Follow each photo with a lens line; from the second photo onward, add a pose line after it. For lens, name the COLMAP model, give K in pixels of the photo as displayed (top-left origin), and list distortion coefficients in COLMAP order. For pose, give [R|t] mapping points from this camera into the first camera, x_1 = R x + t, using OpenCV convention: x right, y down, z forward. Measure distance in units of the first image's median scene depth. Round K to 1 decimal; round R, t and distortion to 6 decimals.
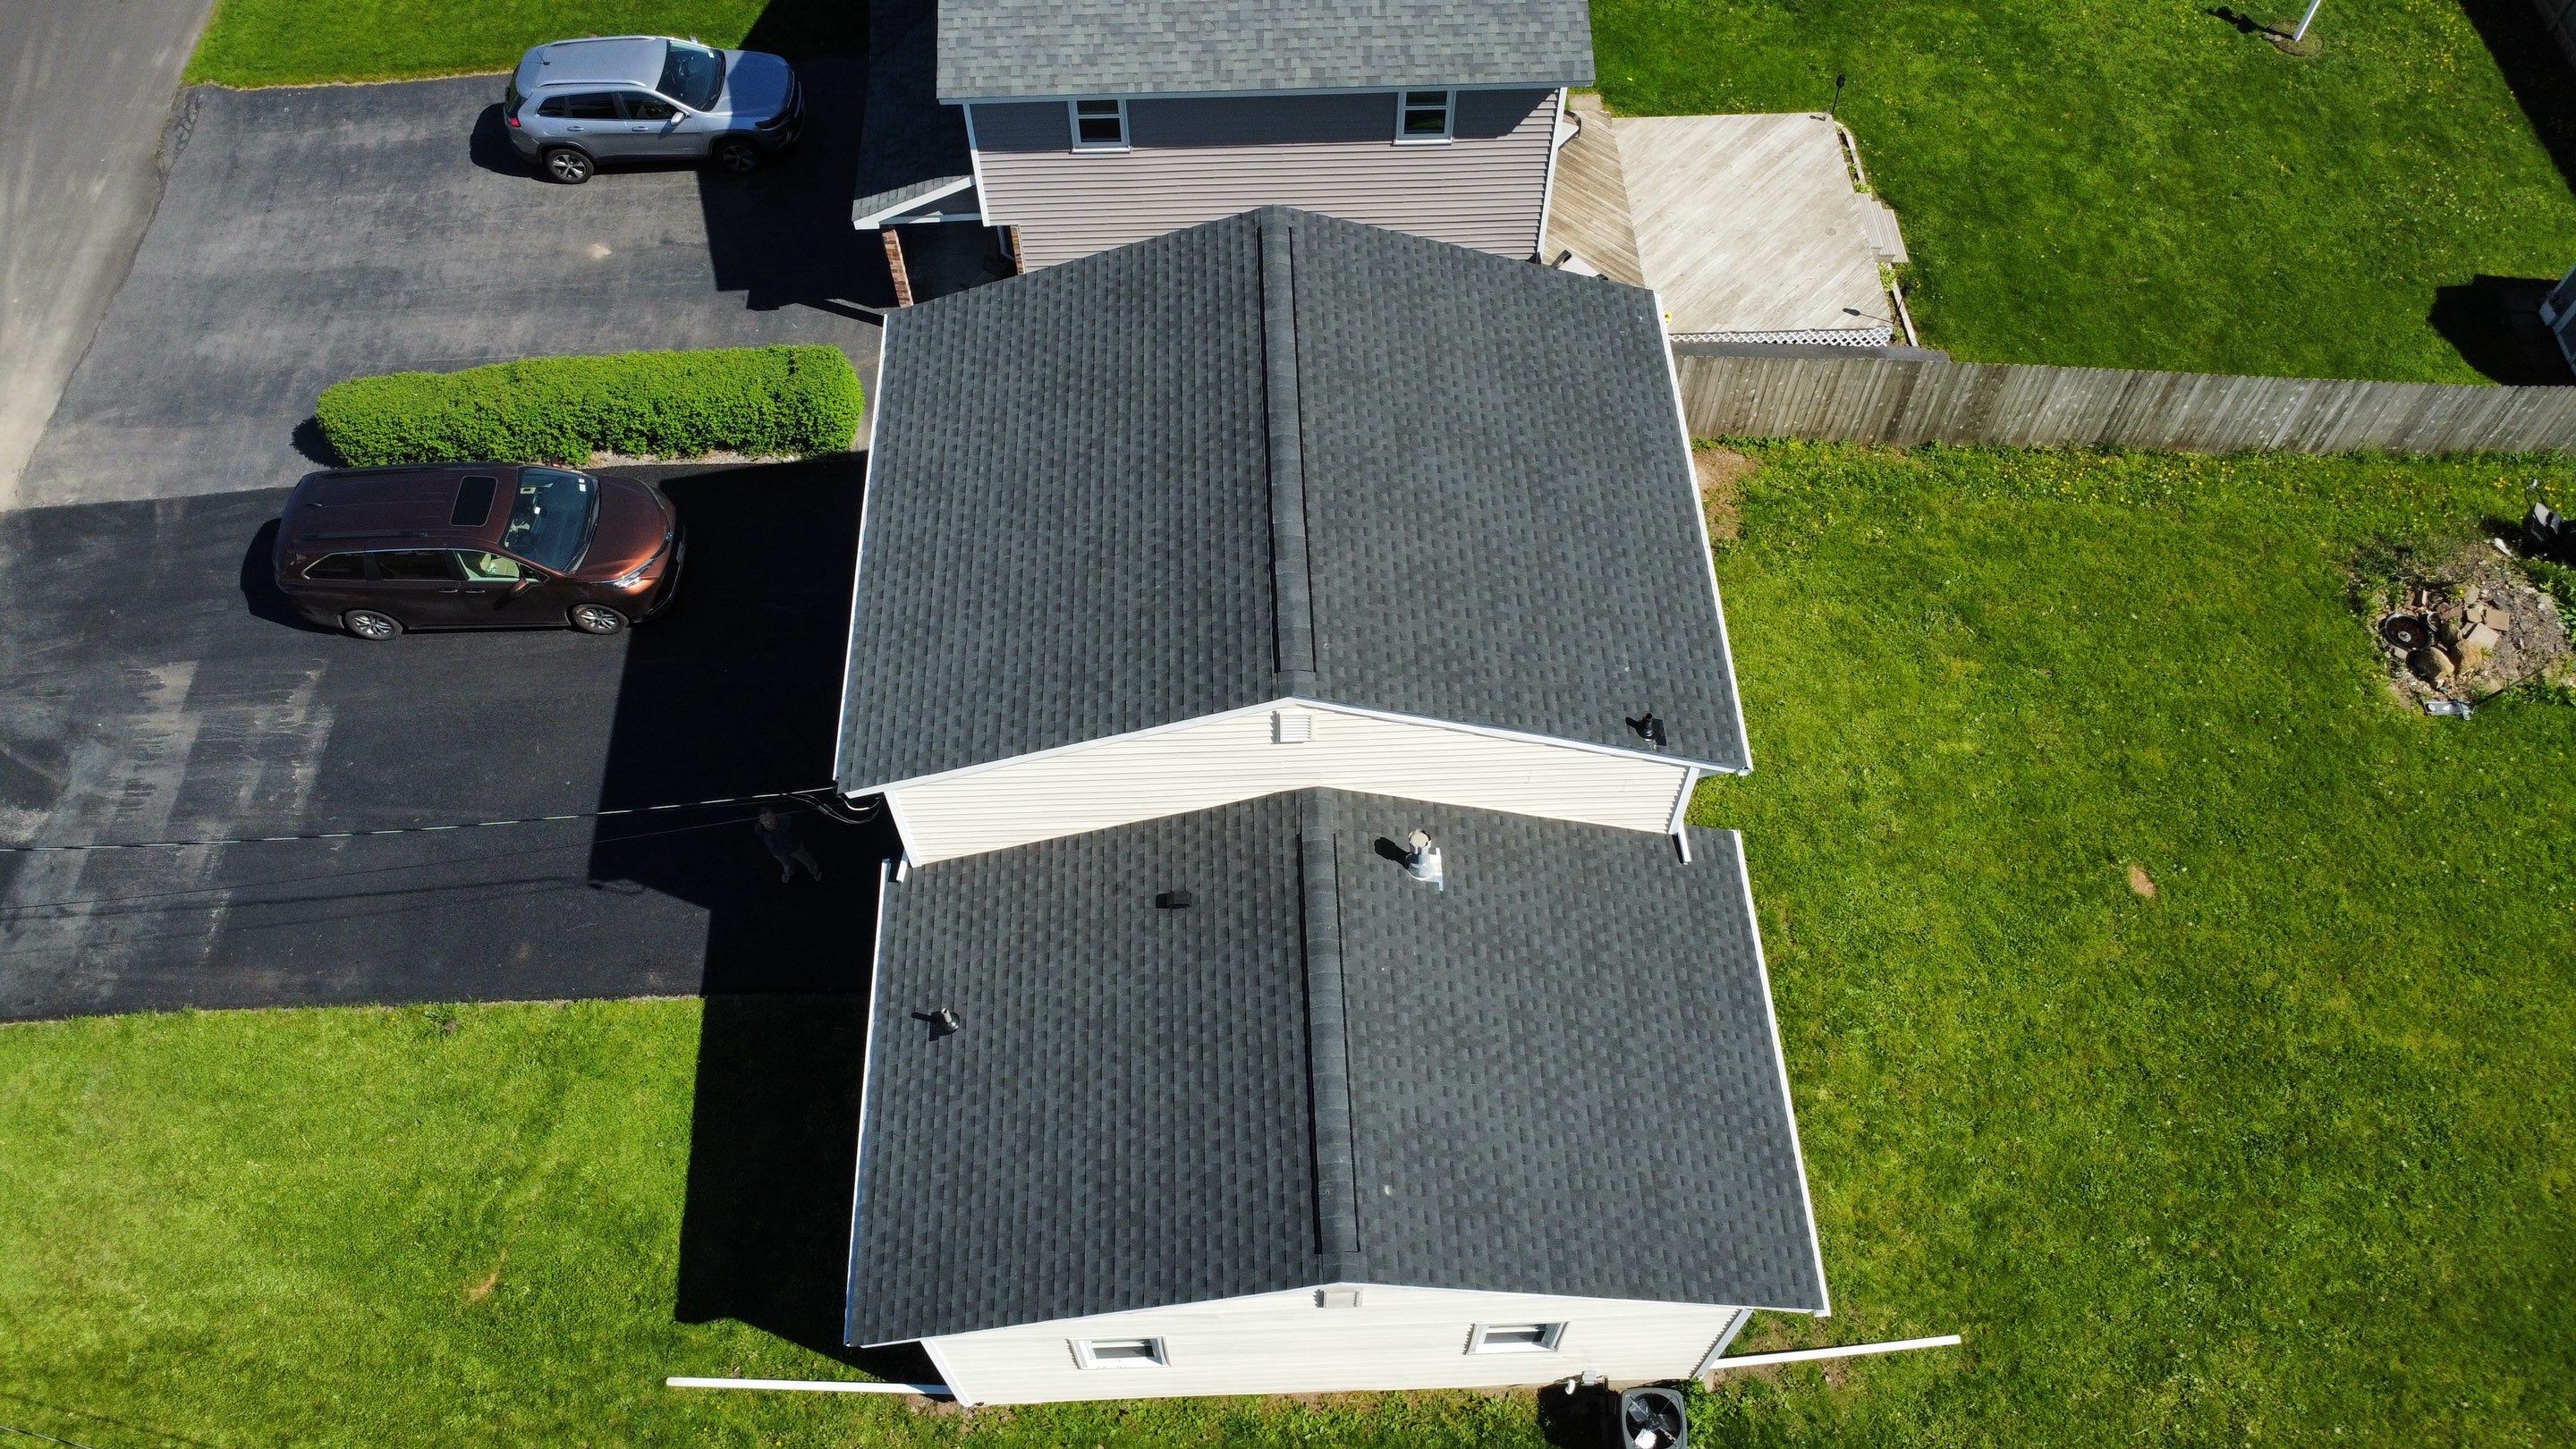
lens RADIAL K [[1871.7, 0, 1286.1], [0, 1871.7, 712.2], [0, 0, 1]] dist [-0.044290, 0.007127]
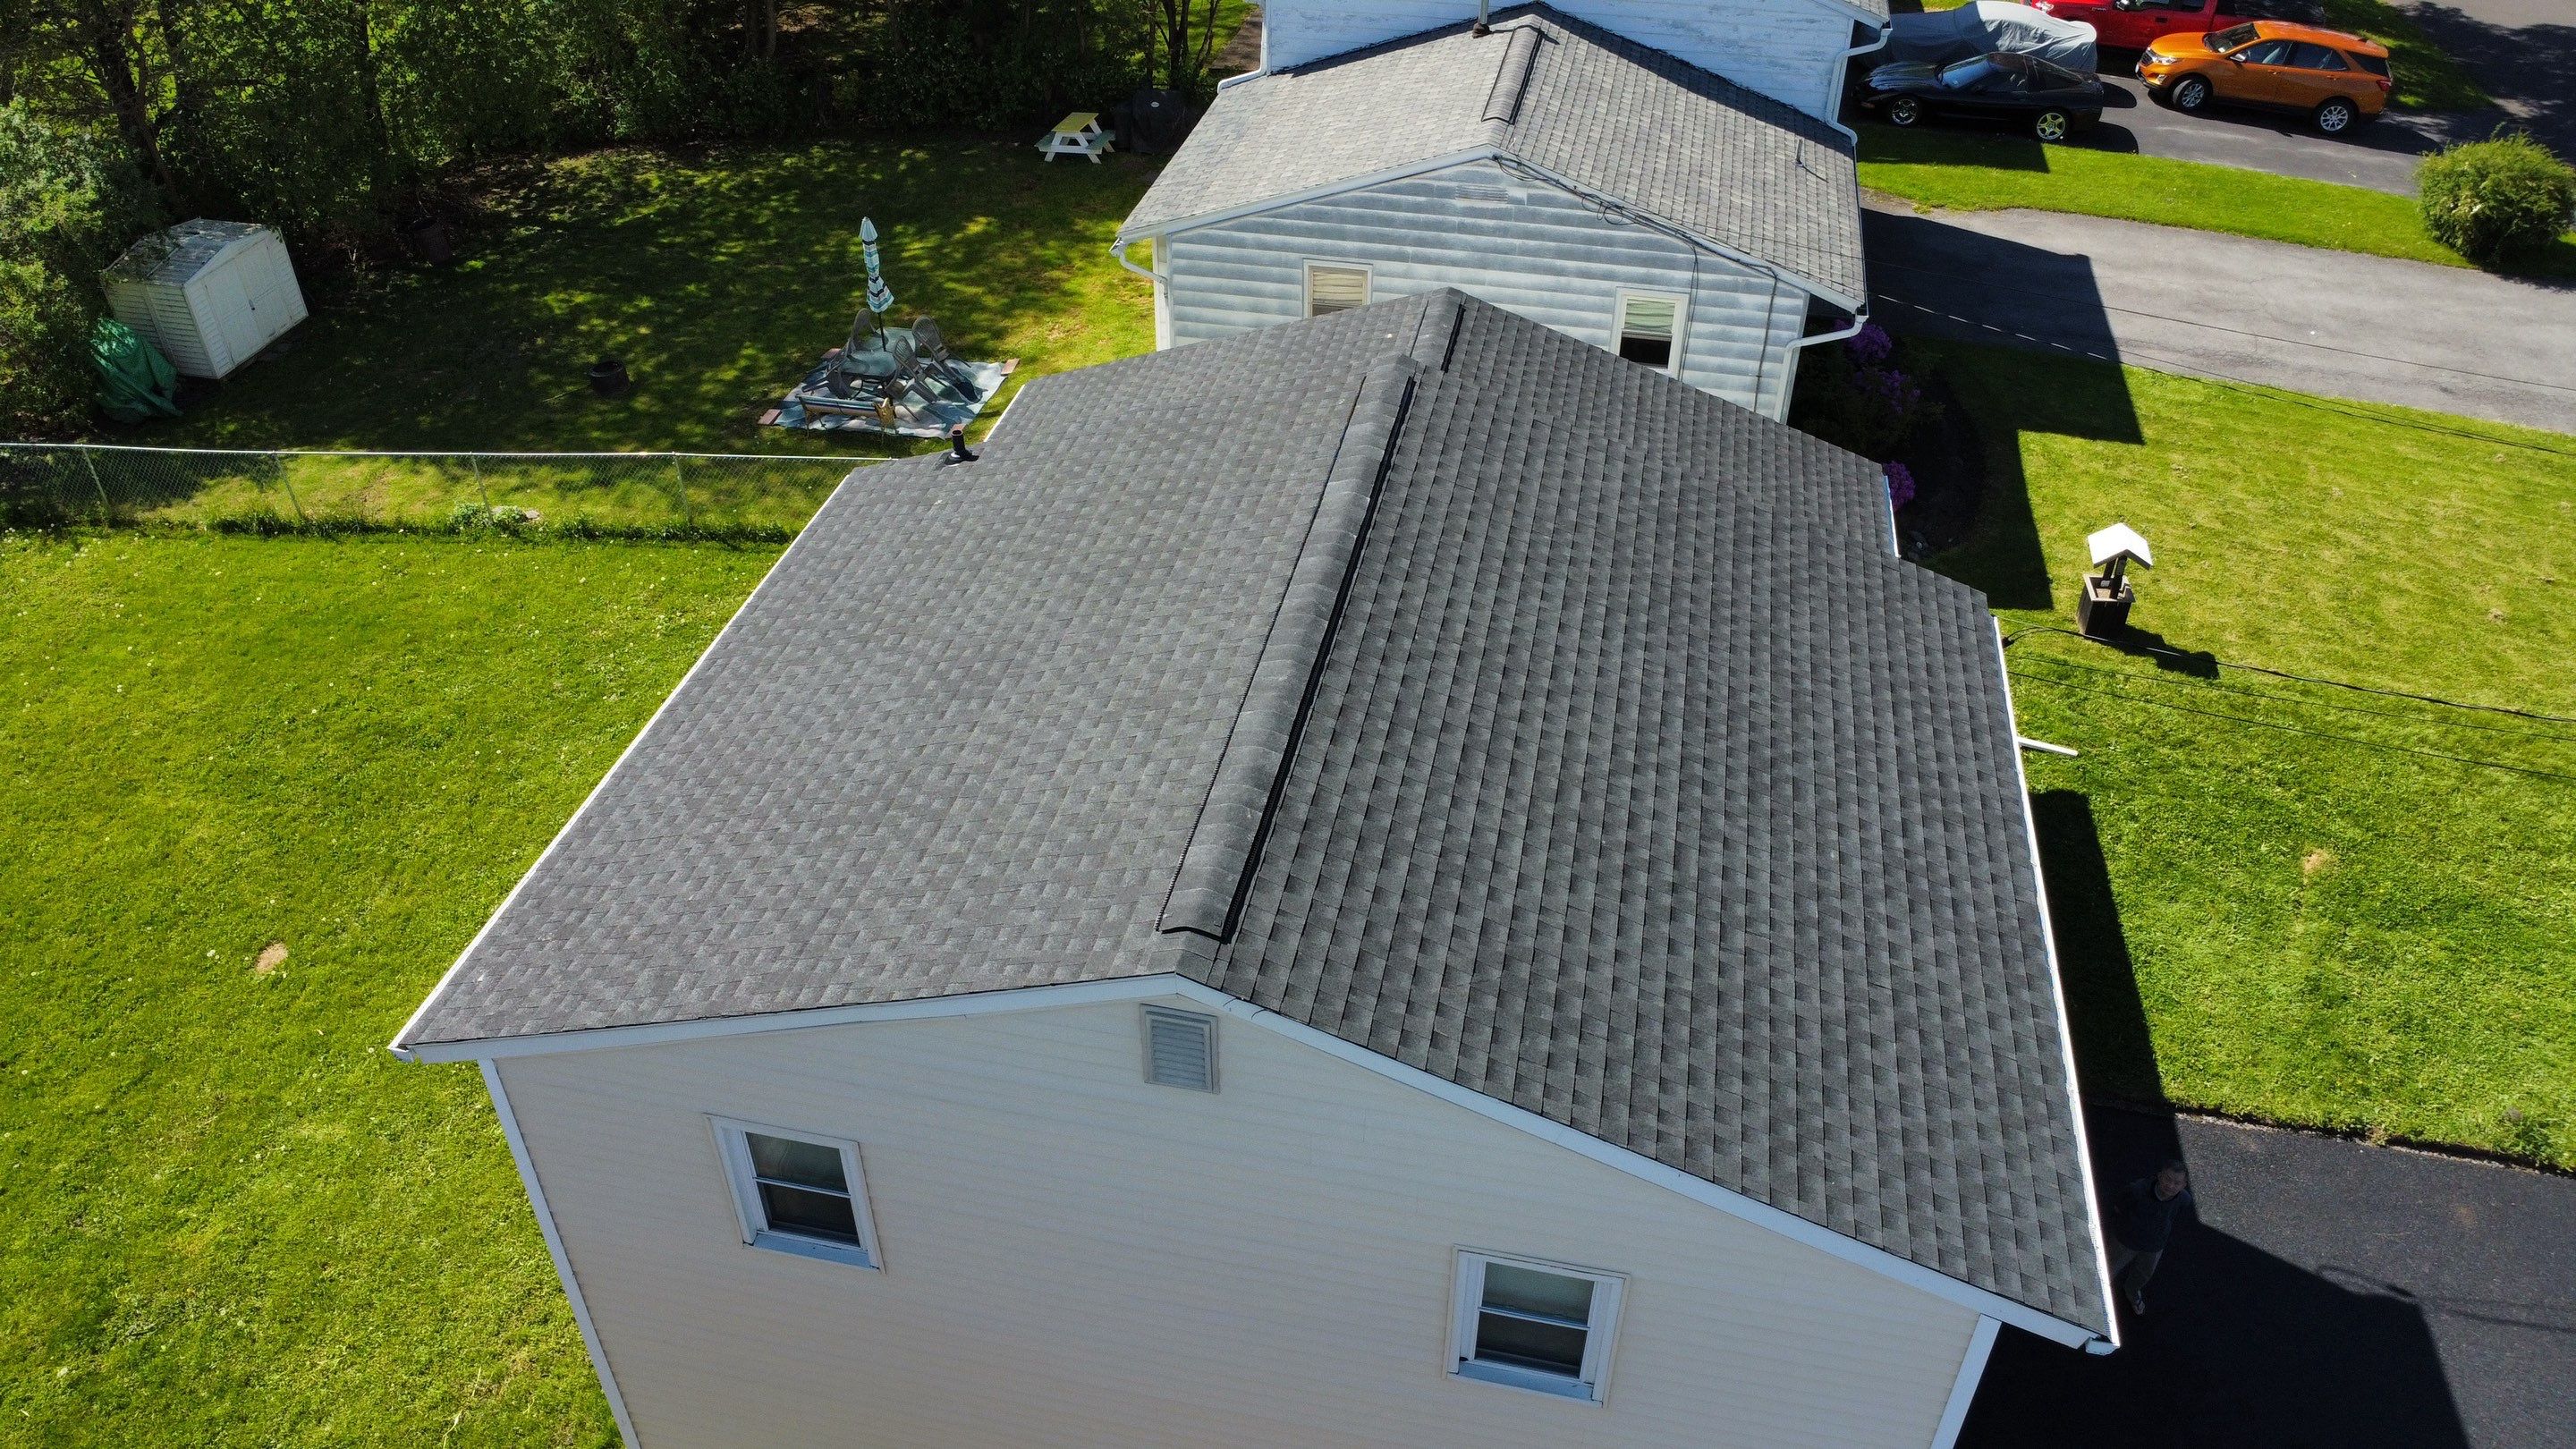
lens RADIAL K [[1871.7, 0, 1282.6], [0, 1871.7, 715.3], [0, 0, 1]] dist [-0.044290, 0.007127]
pose [[-0.970545, -0.143697, 0.193373, -0.095575], [0.202907, -0.054813, 0.977663, -0.625308], [-0.129888, 0.988103, 0.082356, 0.841053]]
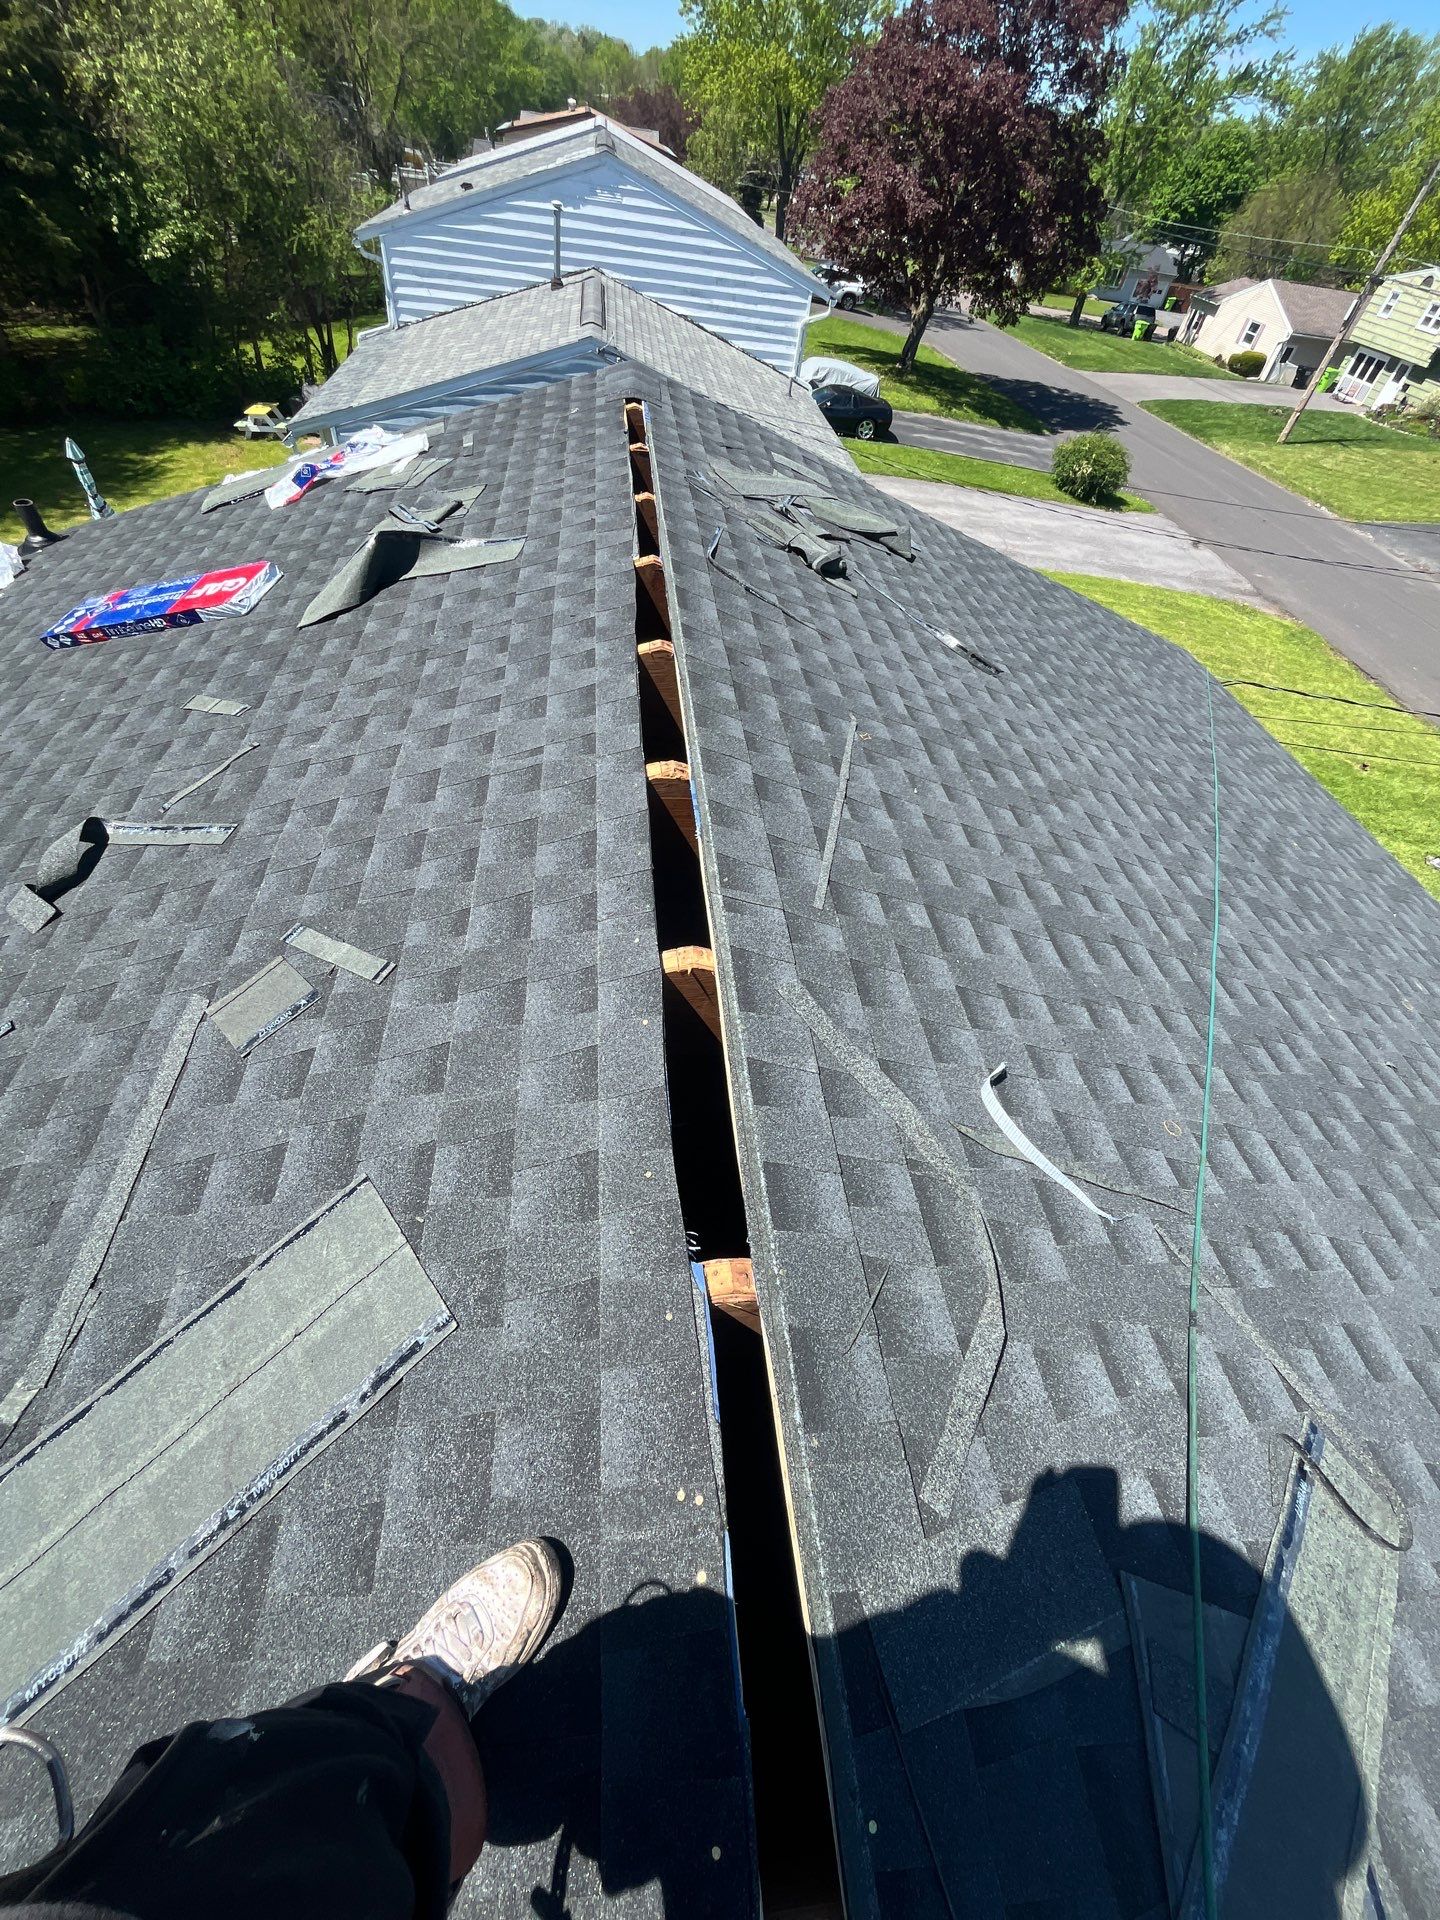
lens RADIAL K [[767.0, 0, 720.1], [0, 767.0, 958.0], [0, 0, 1]] dist [-0.000694, -0.000058]
pose [[-0.991763, -0.016776, -0.126984, 0.003237], [-0.117506, -0.275398, 0.954122, -0.240071], [-0.050978, 0.961184, 0.271158, 0.861383]]
